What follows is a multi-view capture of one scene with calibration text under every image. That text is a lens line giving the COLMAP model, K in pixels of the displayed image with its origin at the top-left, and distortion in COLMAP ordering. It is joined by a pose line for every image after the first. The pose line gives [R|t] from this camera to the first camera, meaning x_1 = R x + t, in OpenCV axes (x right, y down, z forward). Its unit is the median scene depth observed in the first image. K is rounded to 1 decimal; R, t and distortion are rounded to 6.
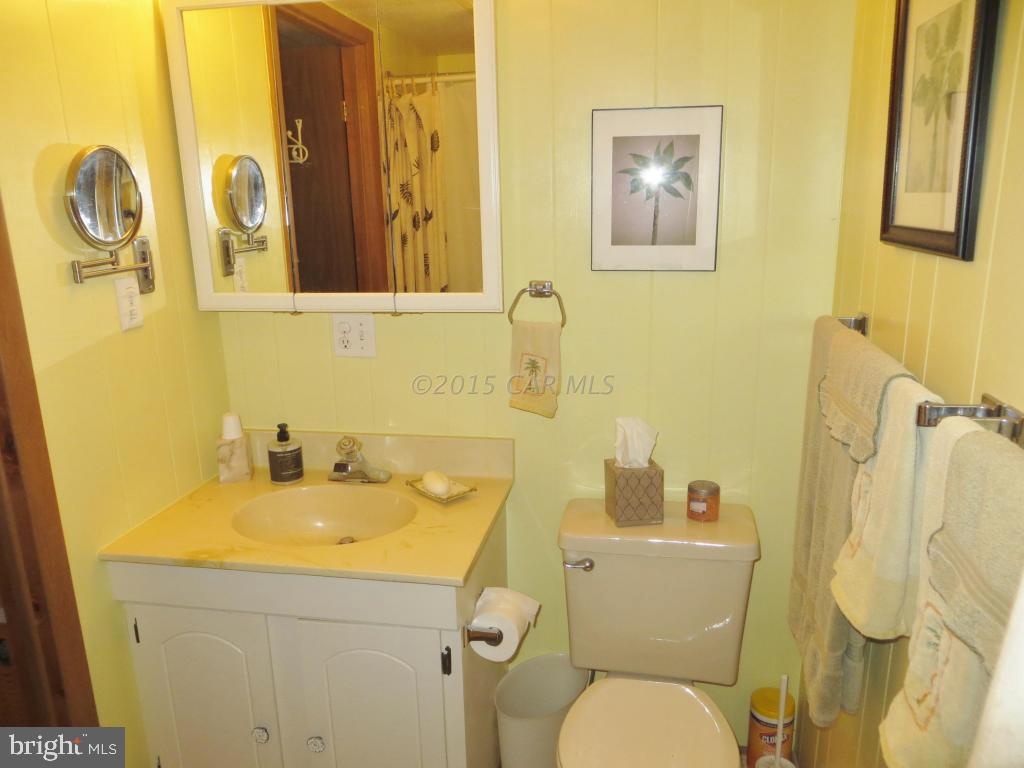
lens RADIAL K [[767.4, 0, 511.4], [0, 767.4, 381.9], [0, 0, 1]] dist [-0.025231, 0.013522]
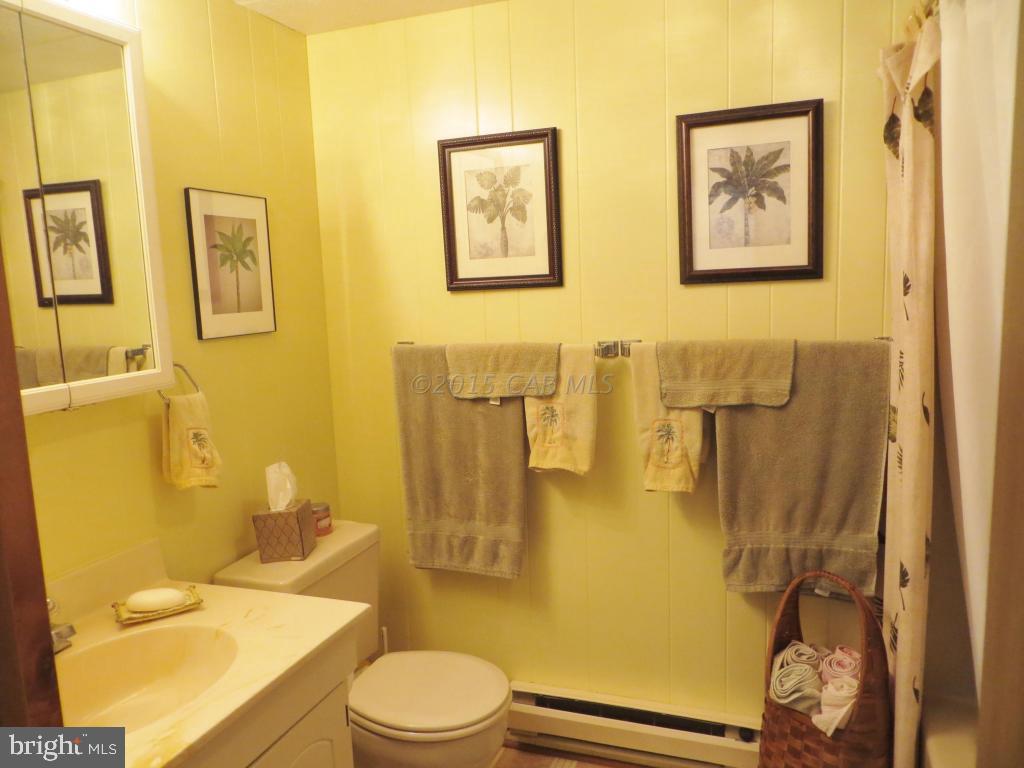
lens RADIAL K [[767.4, 0, 514.1], [0, 767.4, 385.5], [0, 0, 1]] dist [-0.025231, 0.013522]
pose [[0.159706, -0.115187, 0.980421, -0.866535], [0.277973, 0.958229, 0.067299, -0.040456], [-0.947220, 0.261782, 0.185053, 0.445553]]
